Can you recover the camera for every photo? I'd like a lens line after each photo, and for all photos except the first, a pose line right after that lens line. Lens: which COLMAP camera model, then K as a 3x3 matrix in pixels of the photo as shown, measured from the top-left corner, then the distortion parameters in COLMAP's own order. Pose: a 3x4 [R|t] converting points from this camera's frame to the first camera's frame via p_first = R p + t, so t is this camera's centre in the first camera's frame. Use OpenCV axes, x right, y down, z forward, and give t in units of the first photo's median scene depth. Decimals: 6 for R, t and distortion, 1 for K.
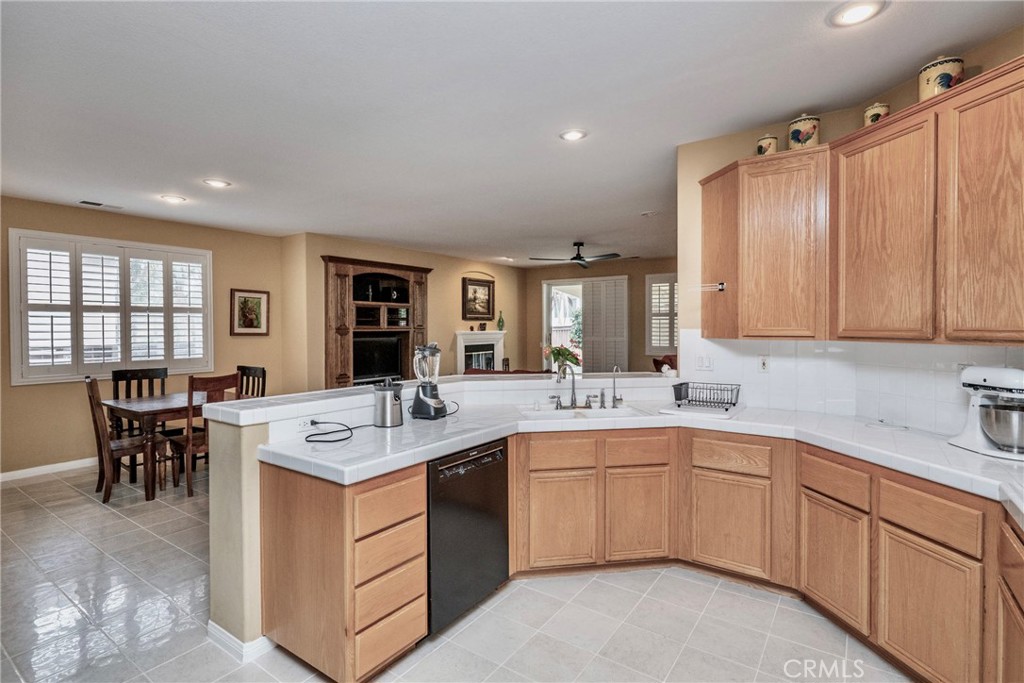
lens RADIAL K [[493.7, 0, 512.0], [0, 493.7, 335.8], [0, 0, 1]] dist [0.002726, 0.001299]
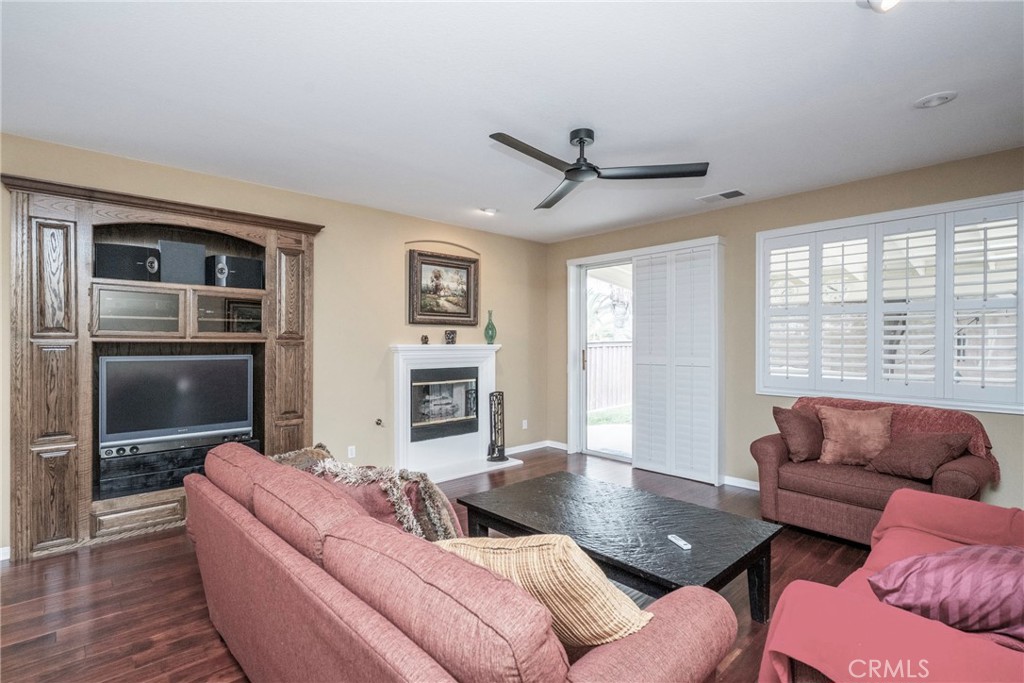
lens RADIAL K [[493.7, 0, 511.9], [0, 493.7, 347.5], [0, 0, 1]] dist [0.002726, 0.001299]
pose [[0.978968, 0.004609, -0.203962, 0.127912], [-0.007026, 0.999913, -0.011130, -0.000288], [0.203893, 0.012329, 0.978916, 0.451999]]
